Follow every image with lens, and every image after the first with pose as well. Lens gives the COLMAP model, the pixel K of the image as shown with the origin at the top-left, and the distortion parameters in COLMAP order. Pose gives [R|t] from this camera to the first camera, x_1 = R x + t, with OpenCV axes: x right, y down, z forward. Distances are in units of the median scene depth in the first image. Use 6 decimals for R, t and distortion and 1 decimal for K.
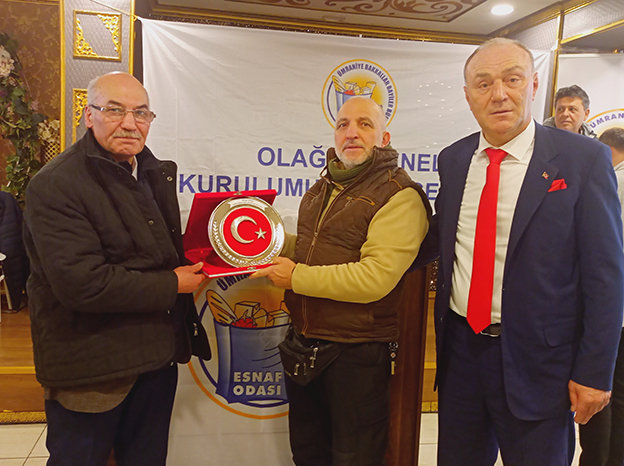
lens RADIAL K [[597.2, 0, 312.0], [0, 597.2, 233.0], [0, 0, 1]] dist [0.122145, -0.252718]
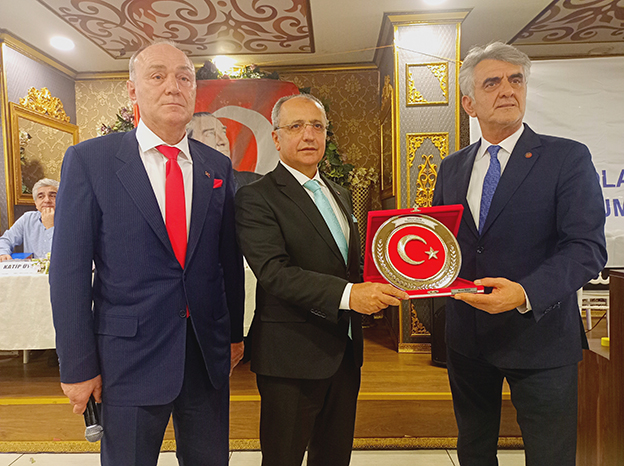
lens RADIAL K [[469.5, 0, 308.7], [0, 469.5, 234.1], [0, 0, 1]] dist [0.047681, -0.055268]
pose [[0.975456, -0.061979, -0.211294, -0.384444], [0.048344, 0.996438, -0.069101, -0.002671], [0.214824, 0.057190, 0.974977, 0.121393]]
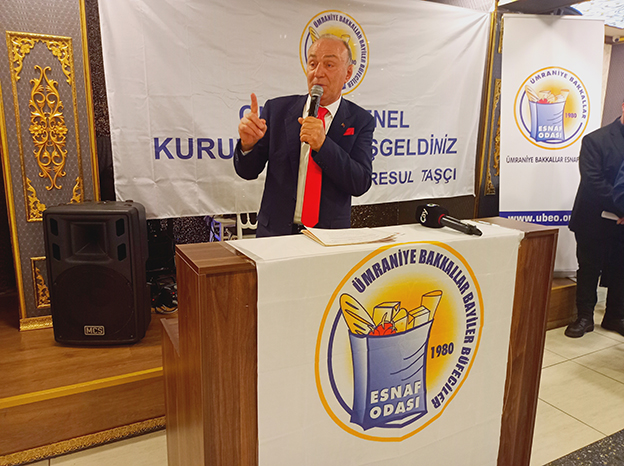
lens RADIAL K [[469.5, 0, 308.7], [0, 469.5, 234.1], [0, 0, 1]] dist [0.047681, -0.055268]
pose [[0.955945, -0.089483, 0.279574, -0.208540], [0.058576, 0.991400, 0.117028, -0.026754], [-0.287641, -0.095496, 0.952965, 0.271488]]
